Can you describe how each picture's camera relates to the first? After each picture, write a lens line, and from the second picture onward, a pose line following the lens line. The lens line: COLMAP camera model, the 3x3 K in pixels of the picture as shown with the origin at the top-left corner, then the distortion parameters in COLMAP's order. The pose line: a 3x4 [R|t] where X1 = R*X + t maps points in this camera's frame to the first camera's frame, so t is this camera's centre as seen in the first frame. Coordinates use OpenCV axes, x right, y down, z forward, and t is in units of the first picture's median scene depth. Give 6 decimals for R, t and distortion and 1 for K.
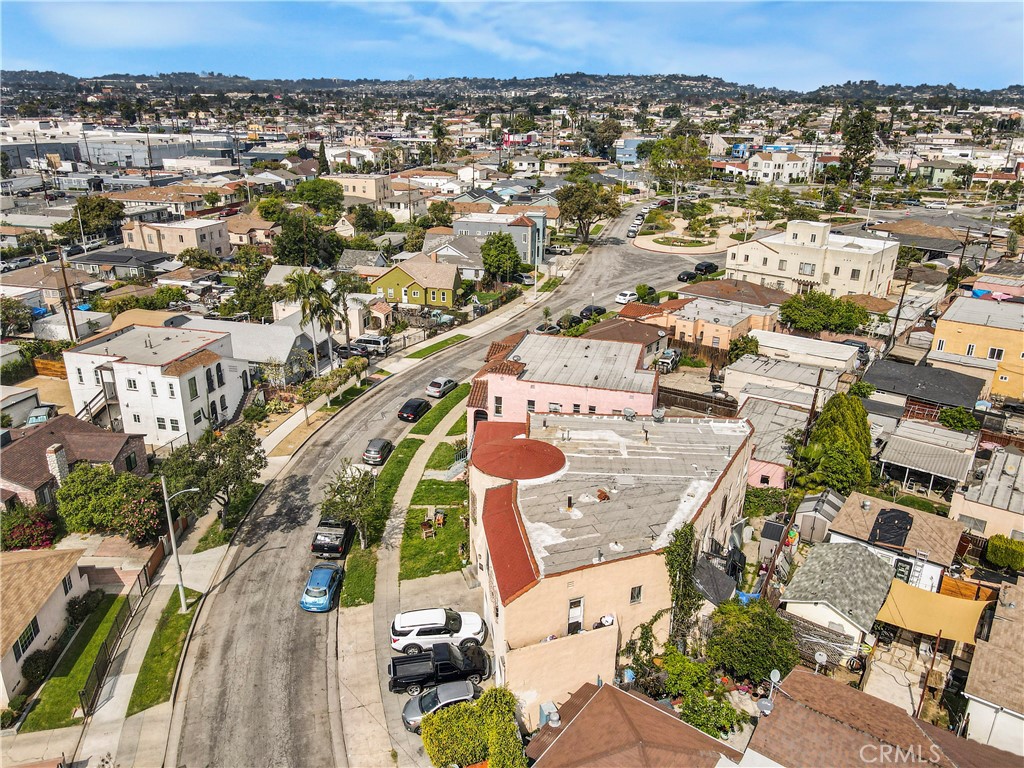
lens RADIAL K [[751.2, 0, 507.0], [0, 751.2, 386.6], [0, 0, 1]] dist [0.006736, 0.022138]
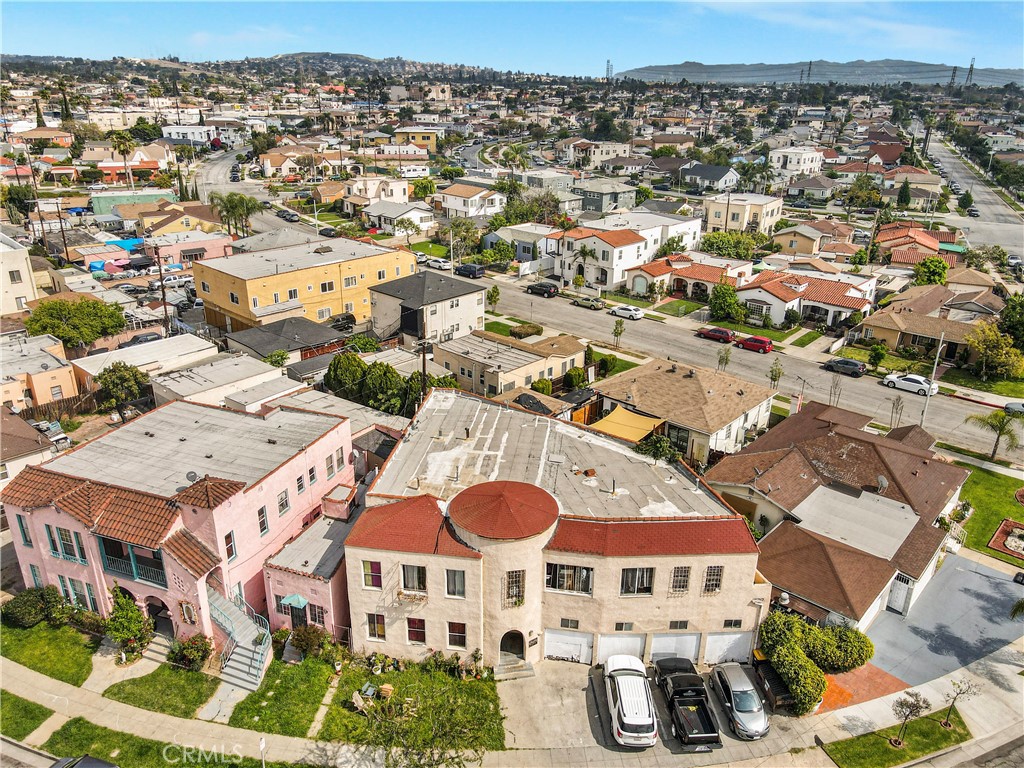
lens RADIAL K [[751.2, 0, 507.9], [0, 751.2, 383.2], [0, 0, 1]] dist [0.006736, 0.022138]
pose [[0.097882, -0.383200, 0.918464, -0.376999], [0.344355, 0.878929, 0.330006, -0.163605], [-0.933723, 0.283976, 0.217988, 0.407115]]
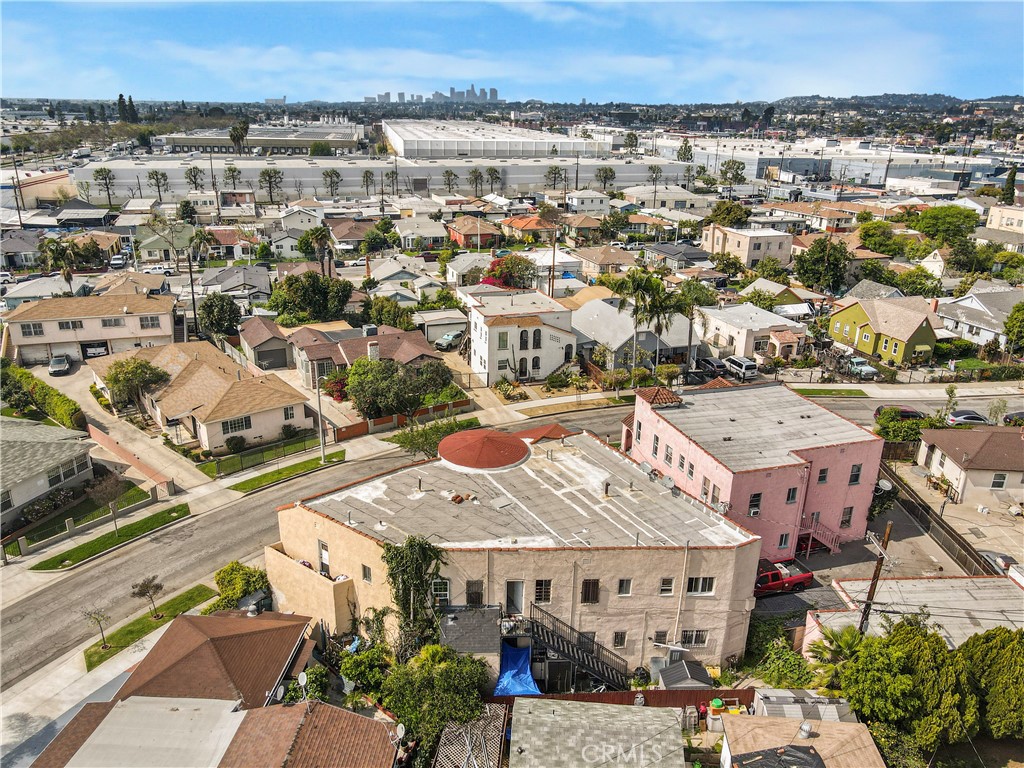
lens RADIAL K [[751.2, 0, 506.1], [0, 751.2, 383.4], [0, 0, 1]] dist [0.006736, 0.022138]
pose [[0.533973, 0.288672, -0.794696, 0.438313], [-0.311552, 0.940951, 0.132461, -0.071996], [0.786008, 0.176859, 0.592379, 0.209217]]
